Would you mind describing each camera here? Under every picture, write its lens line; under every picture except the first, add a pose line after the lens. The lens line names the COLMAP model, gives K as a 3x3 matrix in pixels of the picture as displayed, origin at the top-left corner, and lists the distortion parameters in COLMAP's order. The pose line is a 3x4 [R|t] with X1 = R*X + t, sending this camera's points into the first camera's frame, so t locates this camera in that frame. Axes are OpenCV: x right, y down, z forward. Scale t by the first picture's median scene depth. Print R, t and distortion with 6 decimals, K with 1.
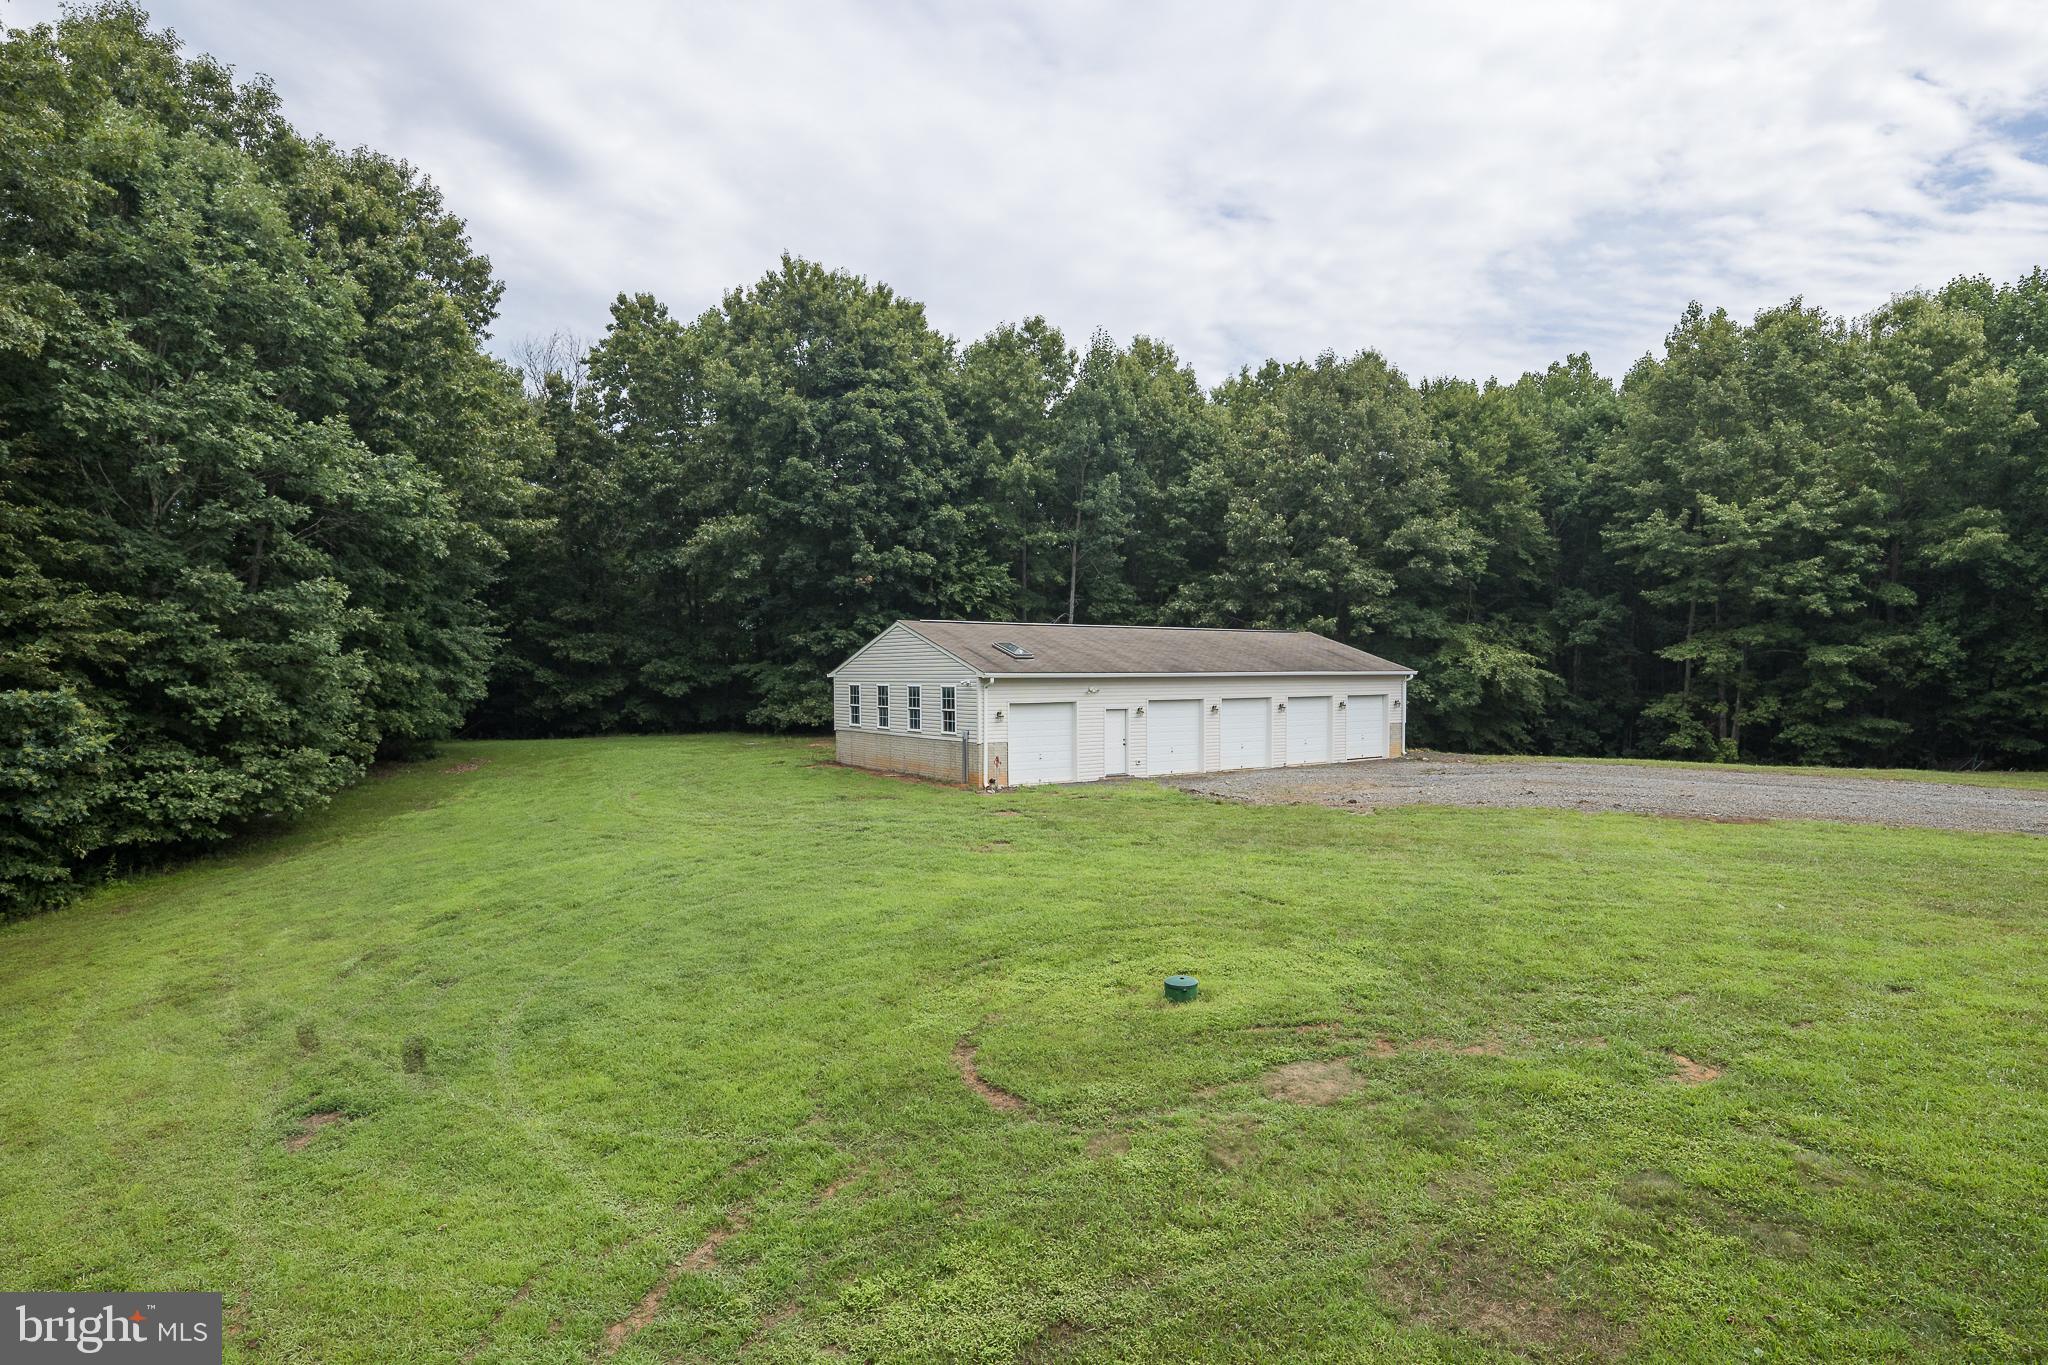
lens RADIAL K [[1006.7, 0, 1024.5], [0, 1006.7, 679.3], [0, 0, 1]] dist [0.001969, -0.000696]
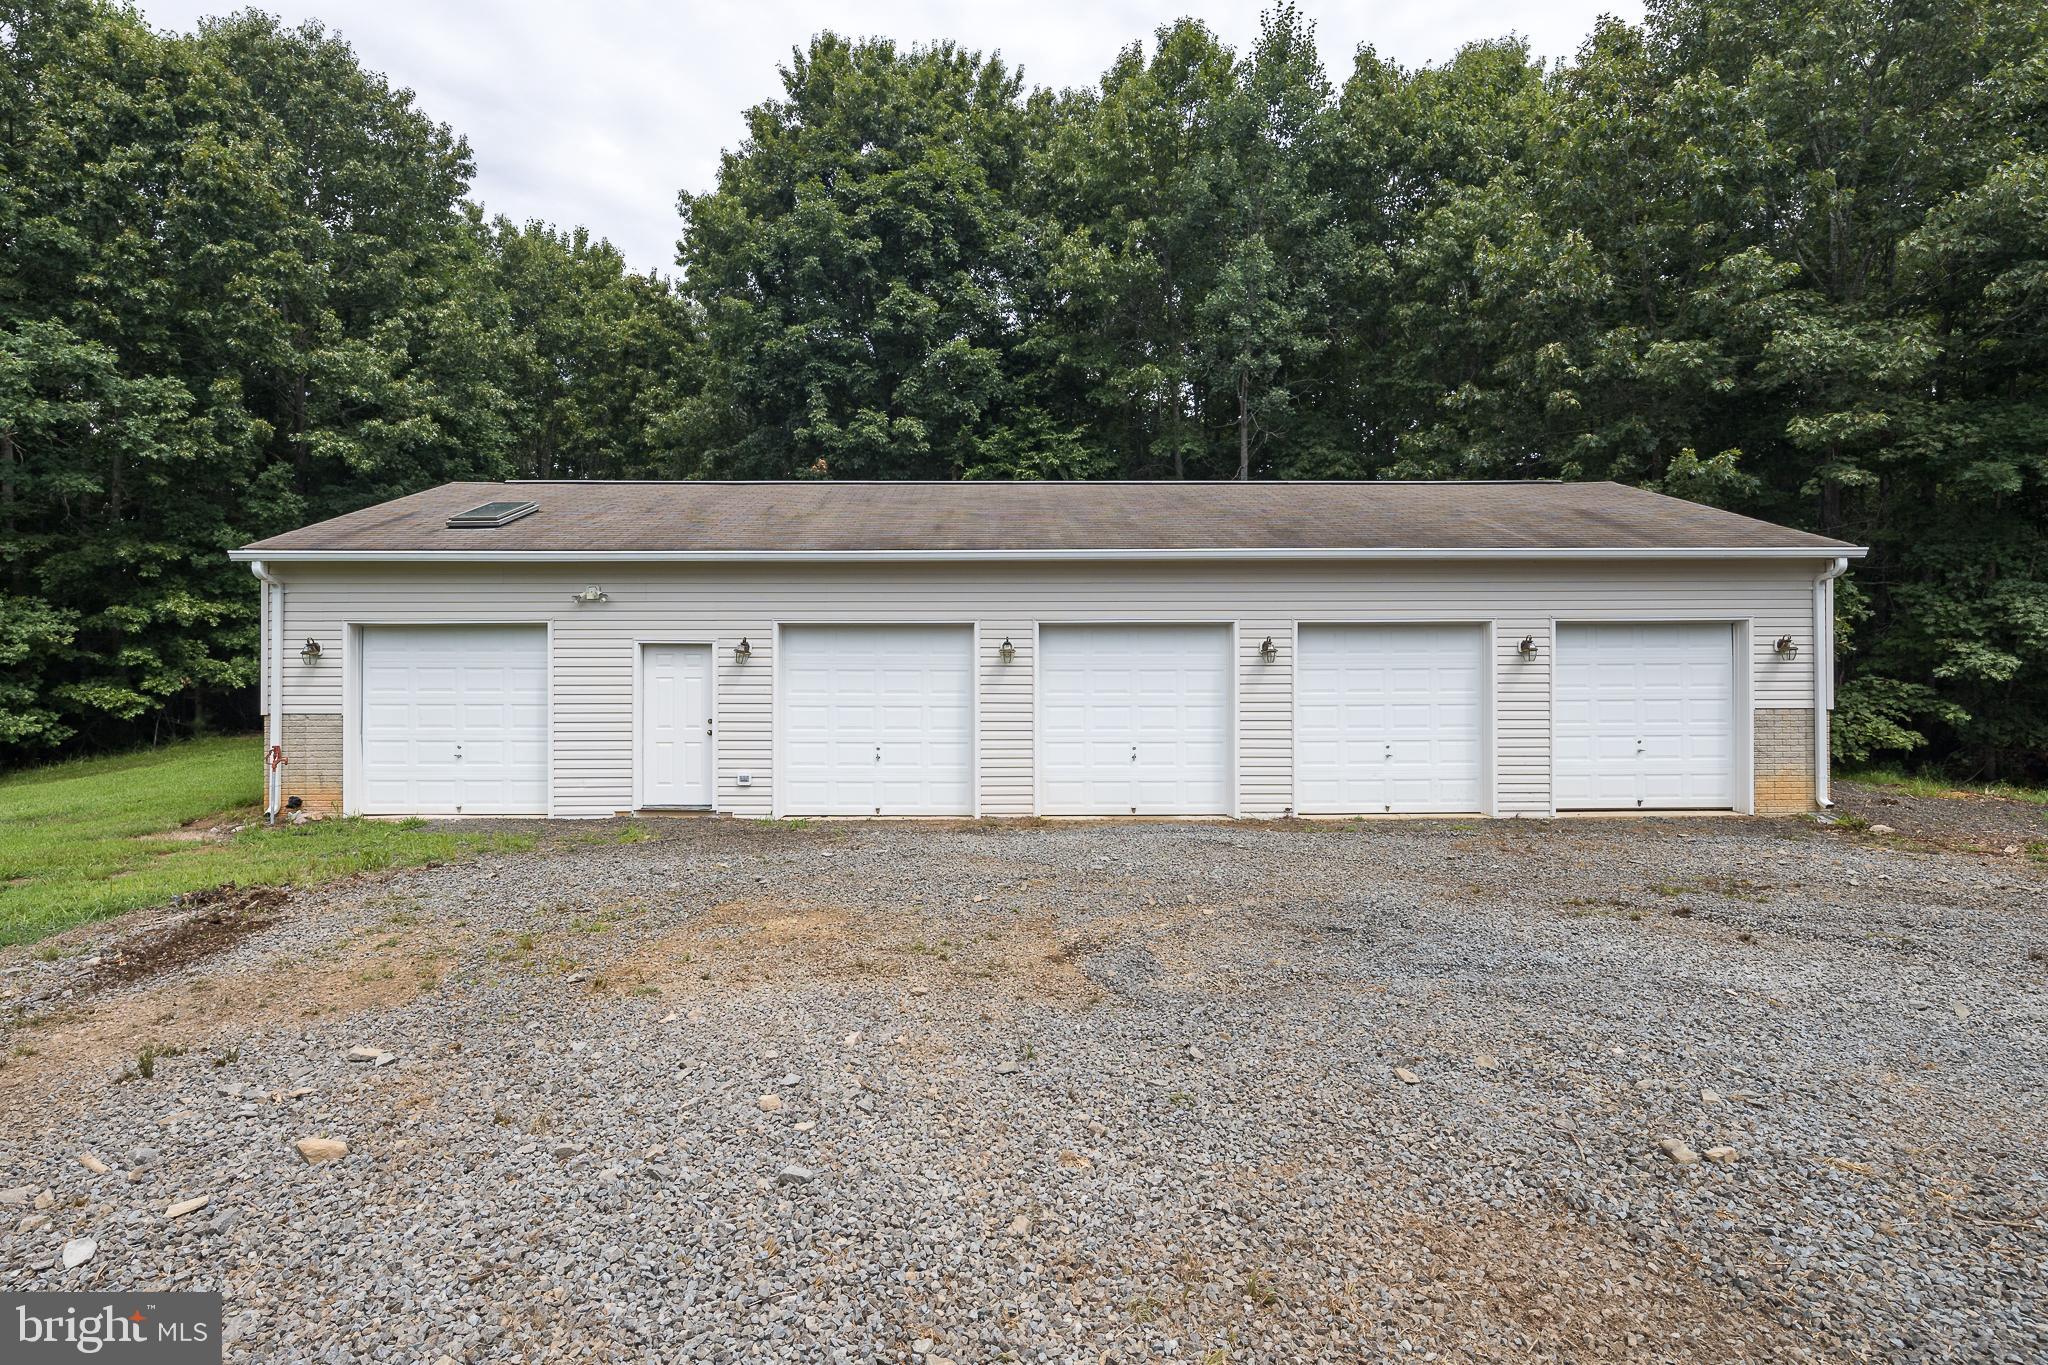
lens RADIAL K [[1006.7, 0, 1024.8], [0, 1006.7, 648.6], [0, 0, 1]] dist [0.001969, -0.000696]
pose [[0.835584, -0.004471, -0.549345, 0.306498], [-0.001172, 0.999950, -0.009921, 0.024927], [0.549362, 0.008934, 0.835537, 0.523704]]
